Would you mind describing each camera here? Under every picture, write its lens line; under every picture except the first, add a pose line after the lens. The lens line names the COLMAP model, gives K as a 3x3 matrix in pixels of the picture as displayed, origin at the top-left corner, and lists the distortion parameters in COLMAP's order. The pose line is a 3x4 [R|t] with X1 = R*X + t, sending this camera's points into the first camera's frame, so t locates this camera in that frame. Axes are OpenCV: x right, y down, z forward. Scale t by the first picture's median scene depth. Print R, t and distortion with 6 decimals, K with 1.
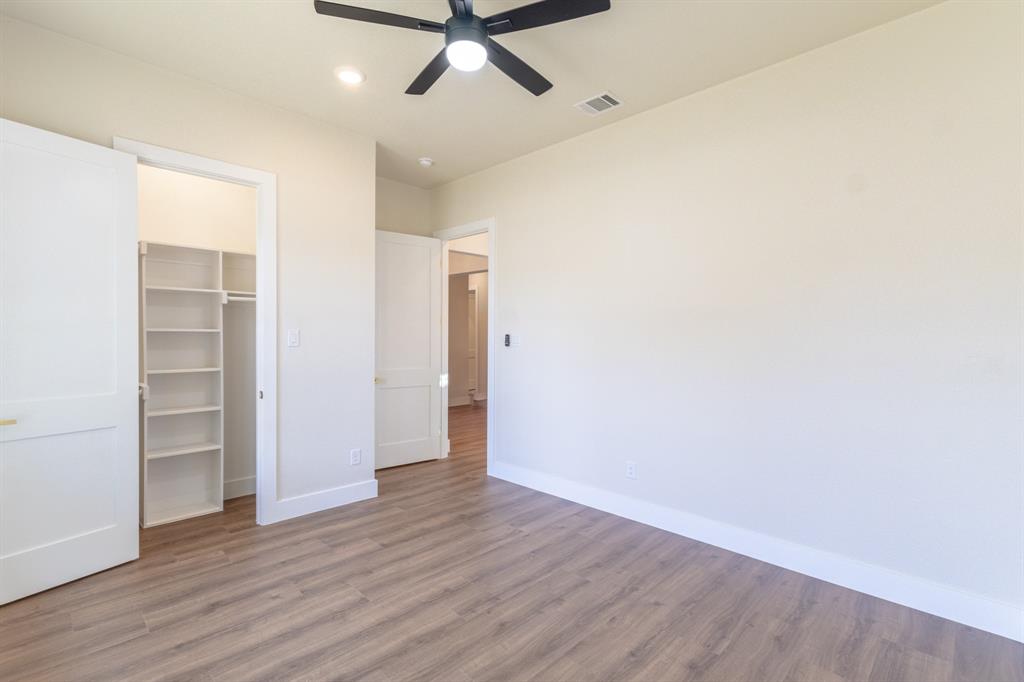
lens RADIAL K [[471.3, 0, 512.0], [0, 471.3, 341.0], [0, 0, 1]] dist [-0.000586, -0.000012]
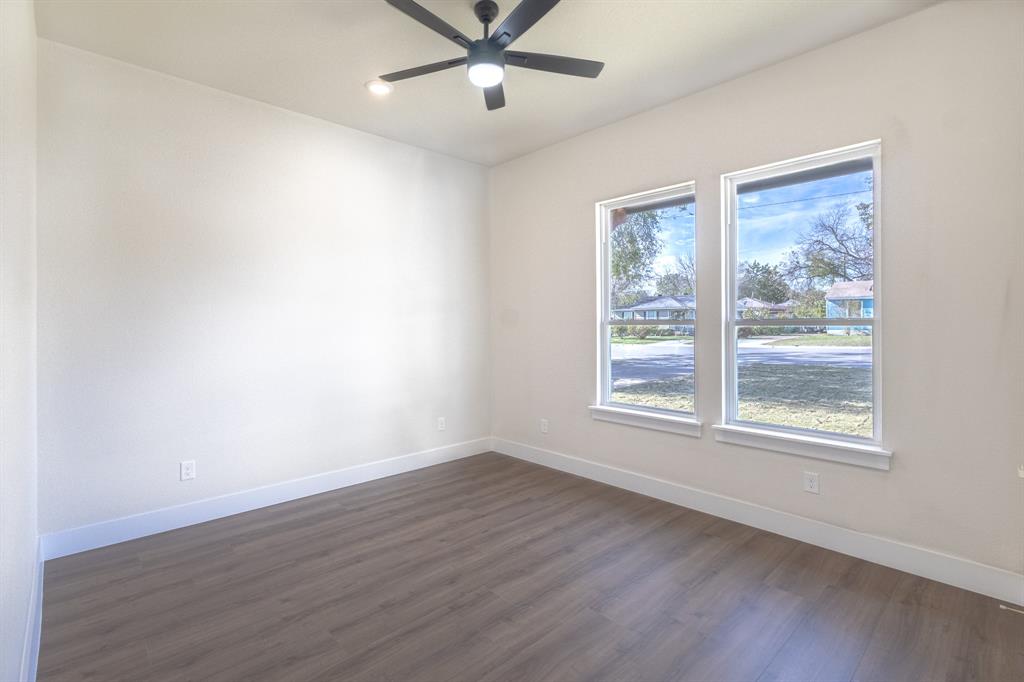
lens RADIAL K [[471.3, 0, 512.0], [0, 471.3, 341.0], [0, 0, 1]] dist [-0.000586, -0.000012]
pose [[-0.999734, -0.006089, 0.022236, -0.176908], [-0.005009, 0.998820, 0.048311, -0.017491], [-0.022504, 0.048187, -0.998585, 2.009871]]
